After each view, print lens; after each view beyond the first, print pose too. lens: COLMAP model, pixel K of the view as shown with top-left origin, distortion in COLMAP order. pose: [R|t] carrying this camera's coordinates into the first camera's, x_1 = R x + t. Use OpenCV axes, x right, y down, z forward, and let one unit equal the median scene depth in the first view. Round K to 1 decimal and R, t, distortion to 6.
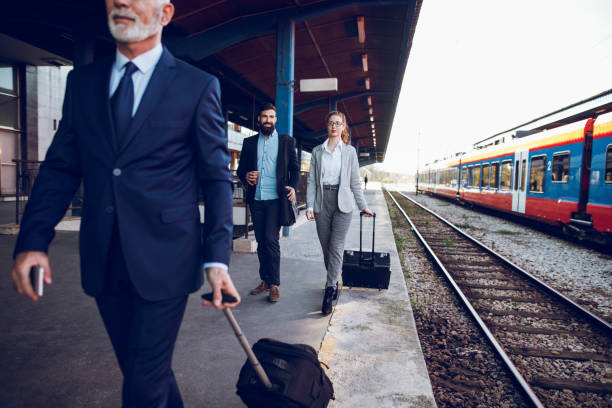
lens RADIAL K [[435.9, 0, 306.0], [0, 435.9, 204.0], [0, 0, 1]] dist [-0.032089, 0.002245]
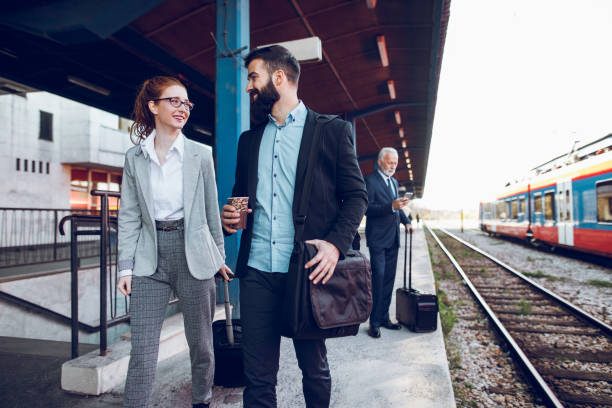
lens RADIAL K [[435.9, 0, 306.0], [0, 435.9, 204.0], [0, 0, 1]] dist [-0.032089, 0.002245]
pose [[0.995254, -0.039616, -0.088884, 0.048131], [0.031182, 0.995050, -0.094355, -0.011177], [0.092182, 0.091136, 0.991563, 0.232400]]
